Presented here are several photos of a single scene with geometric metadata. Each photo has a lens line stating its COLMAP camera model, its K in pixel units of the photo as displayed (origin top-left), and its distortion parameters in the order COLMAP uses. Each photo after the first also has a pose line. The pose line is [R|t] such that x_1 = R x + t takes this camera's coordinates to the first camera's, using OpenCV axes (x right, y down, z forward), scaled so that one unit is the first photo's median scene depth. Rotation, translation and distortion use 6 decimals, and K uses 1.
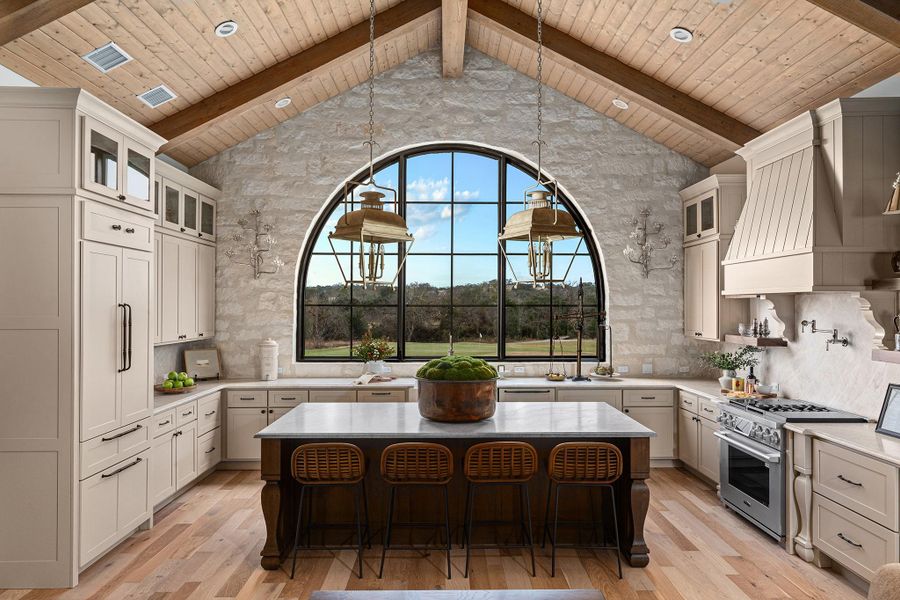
lens RADIAL K [[612.5, 0, 452.6], [0, 612.5, 301.2], [0, 0, 1]] dist [-0.002090, 0.004710]
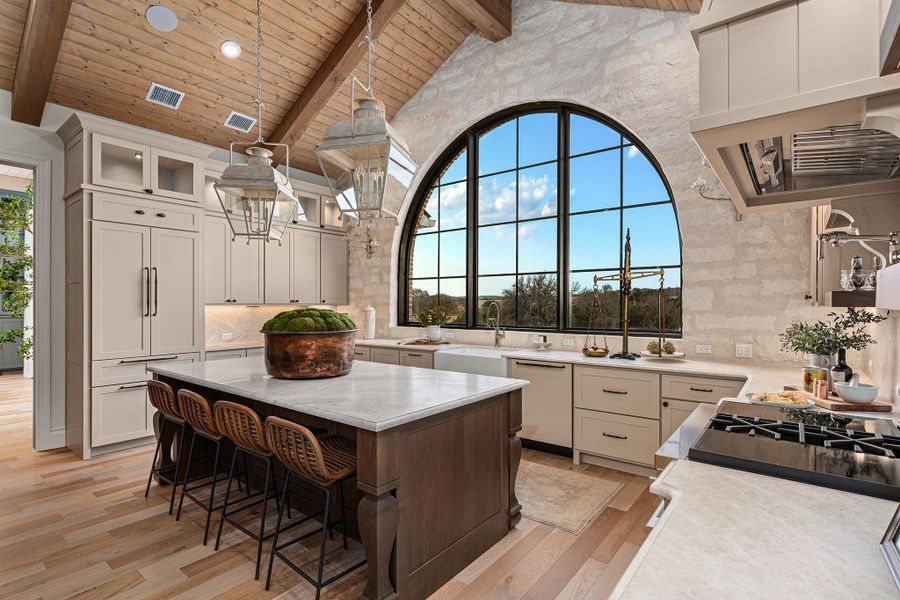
lens RADIAL K [[439.7, 0, 449.7], [0, 439.7, 302.4], [0, 0, 1]] dist [0.002252, -0.000448]
pose [[0.776090, -0.002972, -0.630615, 0.485177], [0.005302, 0.999984, 0.001811, 0.068431], [0.630600, -0.004749, 0.776094, 0.519902]]
